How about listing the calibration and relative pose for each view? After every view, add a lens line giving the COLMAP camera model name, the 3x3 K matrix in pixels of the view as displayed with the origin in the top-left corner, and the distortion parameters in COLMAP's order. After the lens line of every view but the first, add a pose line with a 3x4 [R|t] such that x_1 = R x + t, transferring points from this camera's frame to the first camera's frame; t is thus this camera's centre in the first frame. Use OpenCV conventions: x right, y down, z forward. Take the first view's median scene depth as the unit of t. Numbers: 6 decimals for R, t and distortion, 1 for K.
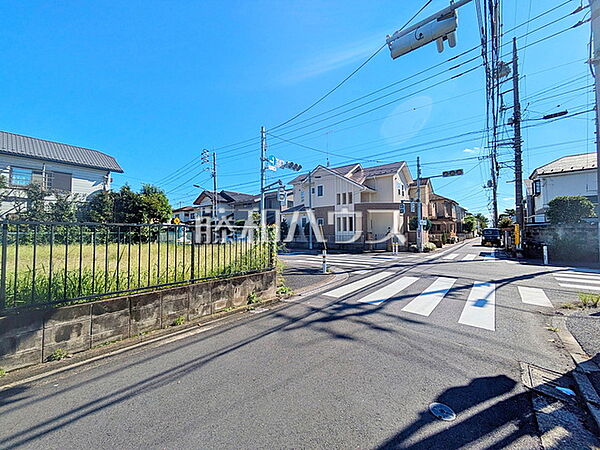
lens RADIAL K [[236.1, 0, 299.8], [0, 236.1, 222.9], [0, 0, 1]] dist [0.003723, 0.000314]
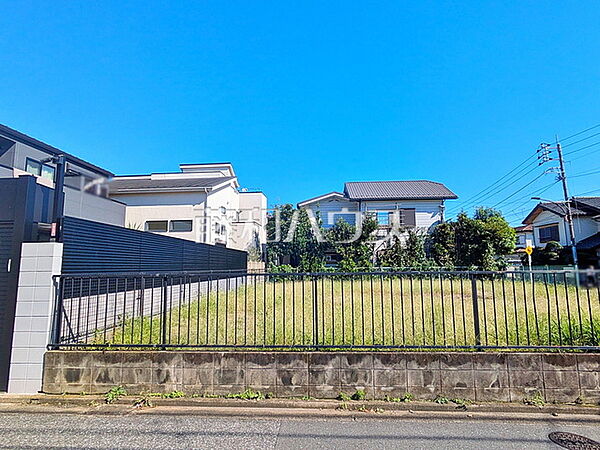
lens RADIAL K [[324.8, 0, 302.5], [0, 324.8, 227.2], [0, 0, 1]] dist [-0.002197, 0.003645]
pose [[0.591079, -0.097187, -0.800737, -0.145992], [0.039638, 0.995015, -0.091507, -0.020201], [0.805639, 0.022348, 0.591985, -0.210520]]
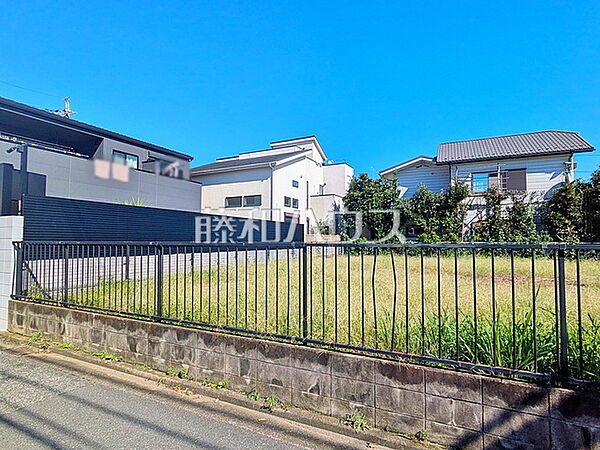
lens RADIAL K [[324.8, 0, 301.9], [0, 324.8, 227.9], [0, 0, 1]] dist [-0.002197, 0.003645]
pose [[0.232336, -0.031671, -0.972120, -0.082957], [0.035762, 0.999072, -0.024002, -0.008129], [0.971978, -0.029189, 0.233253, 0.007461]]
